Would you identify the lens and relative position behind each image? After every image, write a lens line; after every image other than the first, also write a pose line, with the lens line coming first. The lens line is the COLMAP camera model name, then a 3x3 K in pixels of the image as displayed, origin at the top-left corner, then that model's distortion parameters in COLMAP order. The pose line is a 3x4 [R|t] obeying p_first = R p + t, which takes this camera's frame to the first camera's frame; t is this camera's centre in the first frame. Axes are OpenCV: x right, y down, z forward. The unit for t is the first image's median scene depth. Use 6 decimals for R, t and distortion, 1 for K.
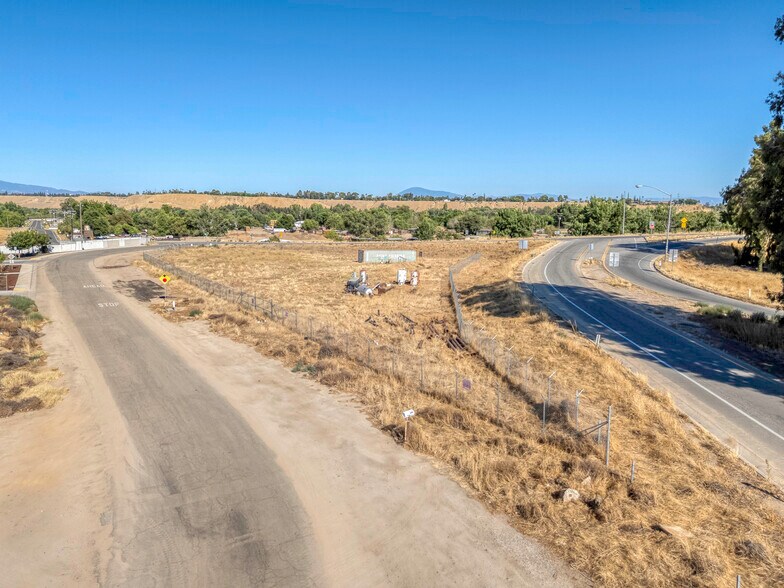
lens RADIAL K [[577.4, 0, 391.7], [0, 577.4, 294.2], [0, 0, 1]] dist [0.057333, -0.047247]
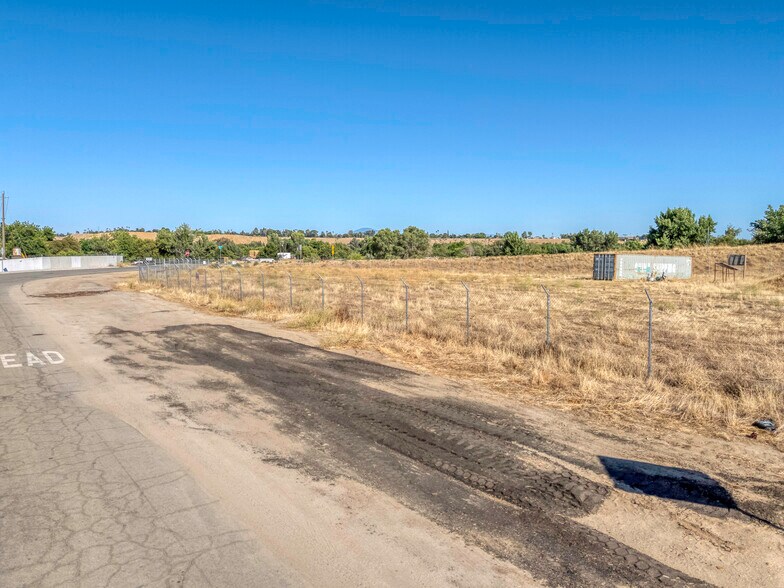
lens RADIAL K [[577.4, 0, 394.8], [0, 577.4, 294.9], [0, 0, 1]] dist [0.057333, -0.047247]
pose [[0.995949, -0.013112, 0.088962, -0.199839], [0.019009, 0.997654, -0.065761, -0.010642], [-0.087891, 0.067186, 0.993862, 0.397172]]
